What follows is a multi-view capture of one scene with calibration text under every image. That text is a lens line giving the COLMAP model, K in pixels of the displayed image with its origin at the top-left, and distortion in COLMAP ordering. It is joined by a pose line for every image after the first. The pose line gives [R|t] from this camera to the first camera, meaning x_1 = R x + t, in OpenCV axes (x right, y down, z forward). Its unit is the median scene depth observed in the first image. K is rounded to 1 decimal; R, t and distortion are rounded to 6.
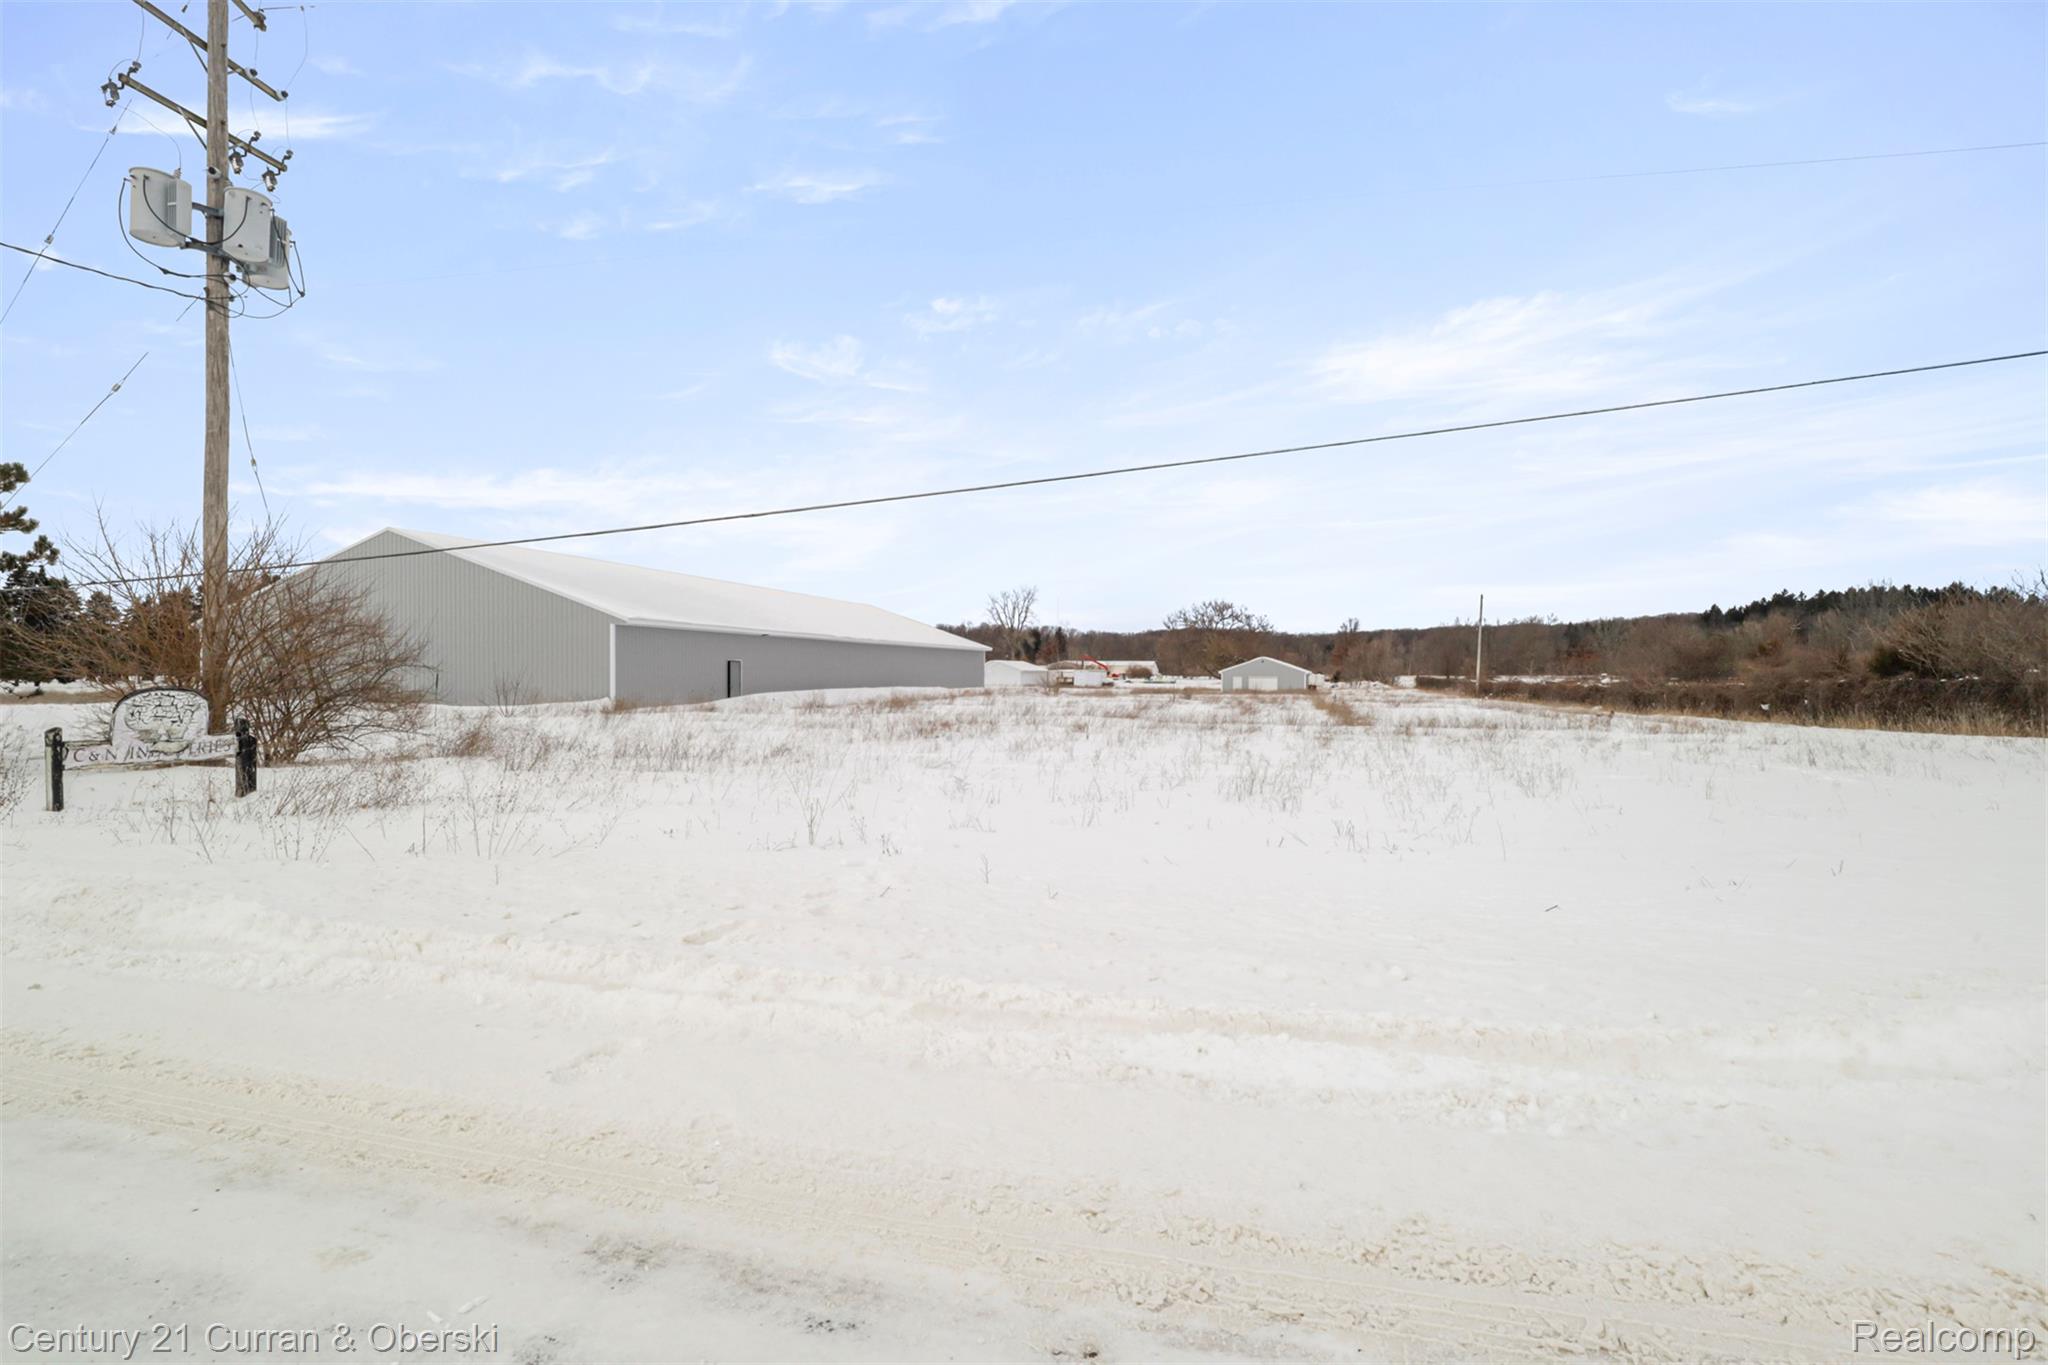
lens RADIAL K [[949.2, 0, 1024.7], [0, 949.2, 686.3], [0, 0, 1]] dist [-0.001307, -0.000410]
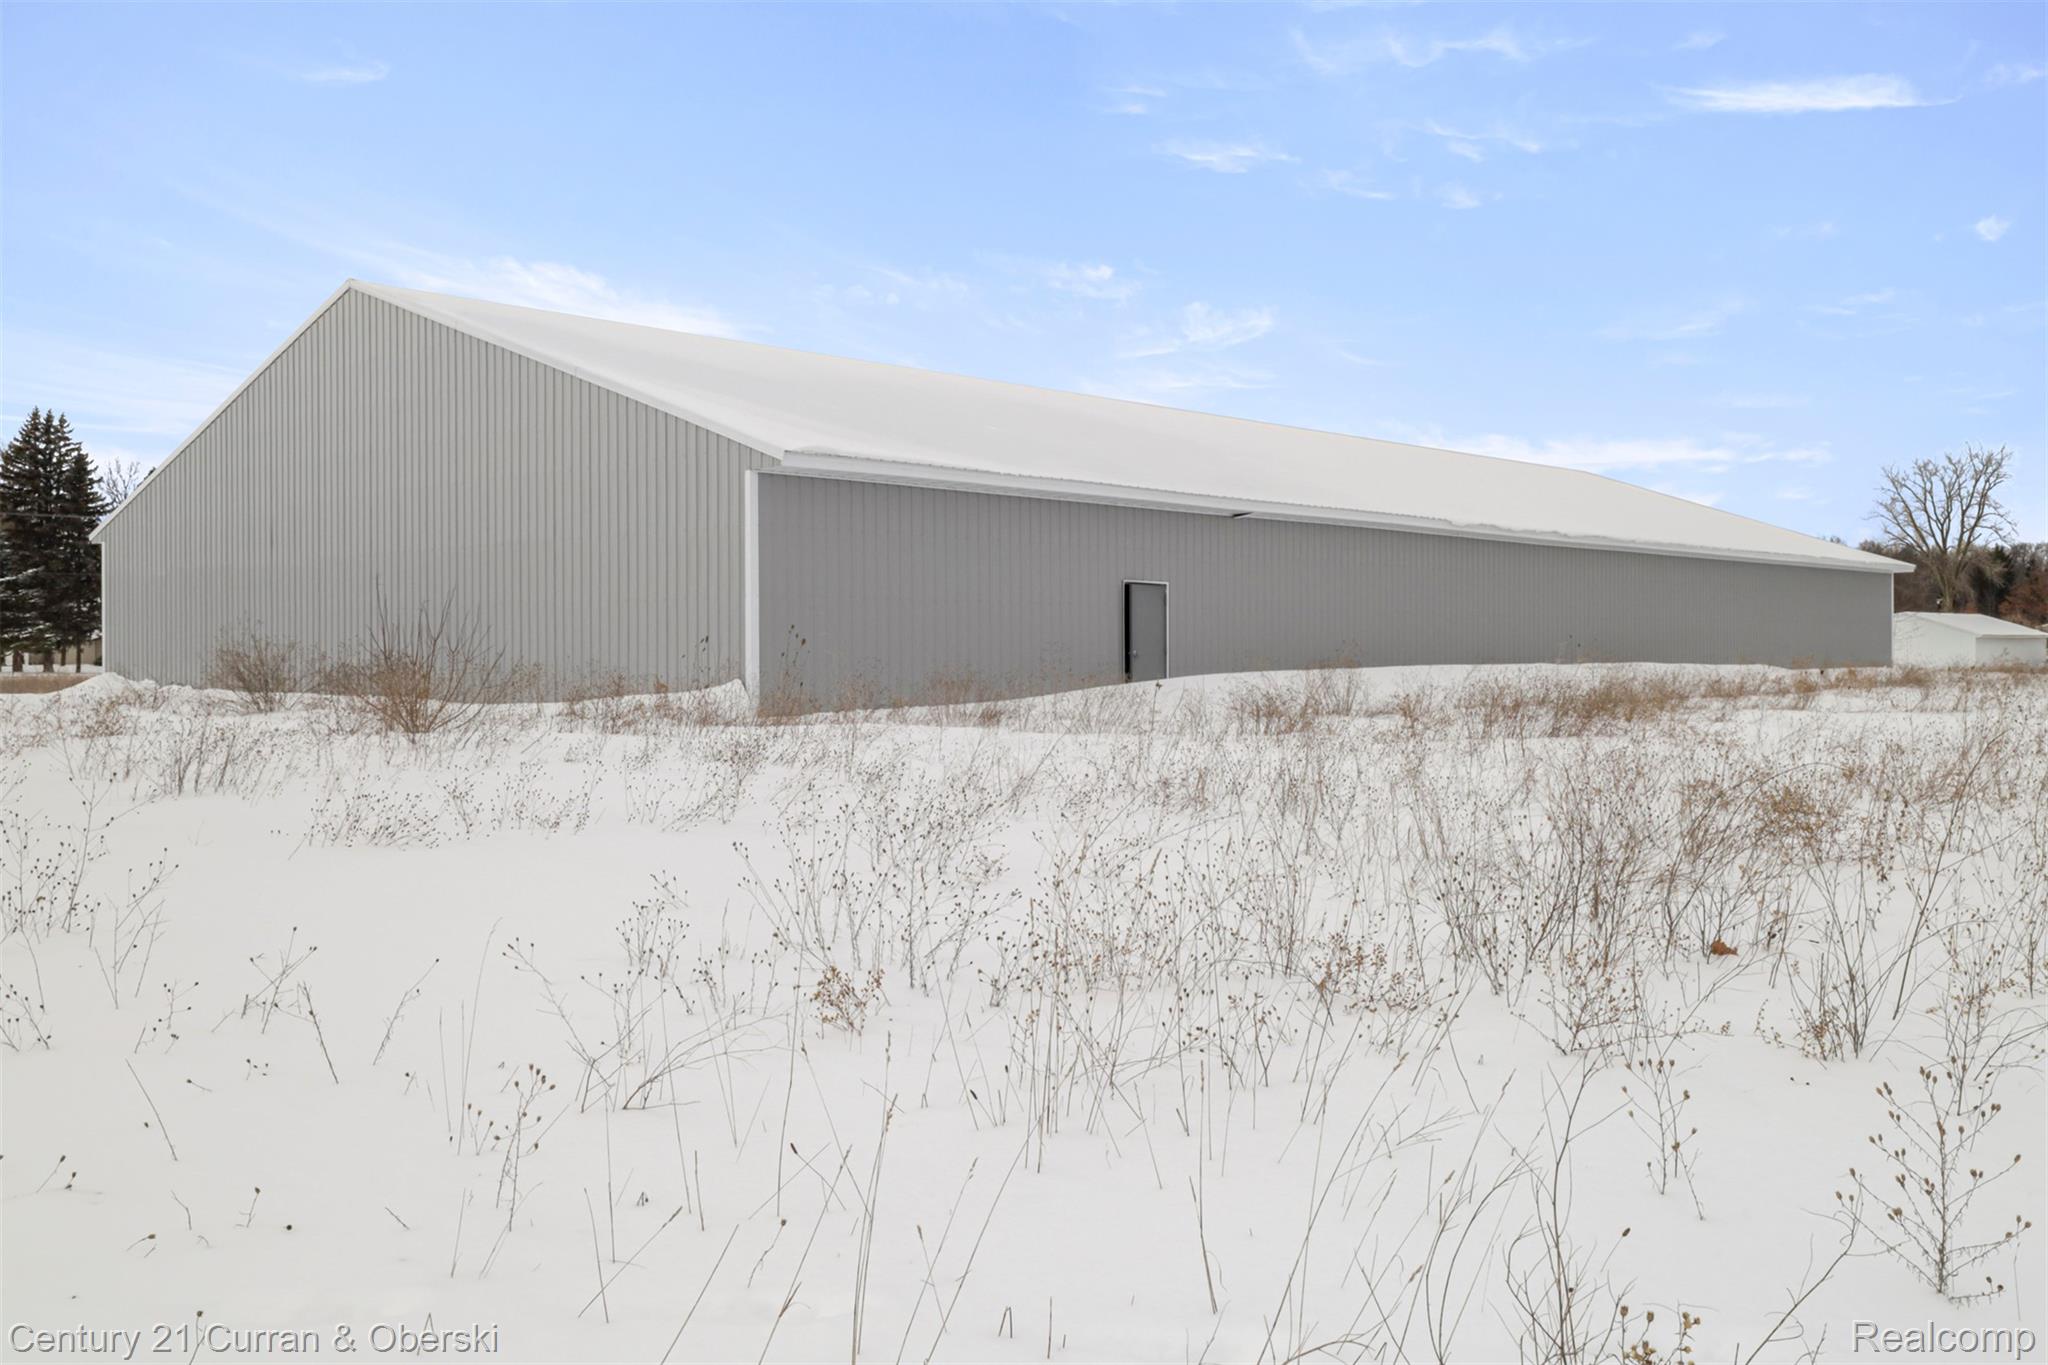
lens RADIAL K [[1688.6, 0, 1018.9], [0, 1688.6, 668.3], [0, 0, 1]] dist [0.012758, 0.009852]
pose [[0.874942, 0.002295, -0.484222, -0.034045], [-0.003834, 0.999990, -0.002188, 0.006915], [0.484212, 0.003771, 0.874943, 0.402443]]
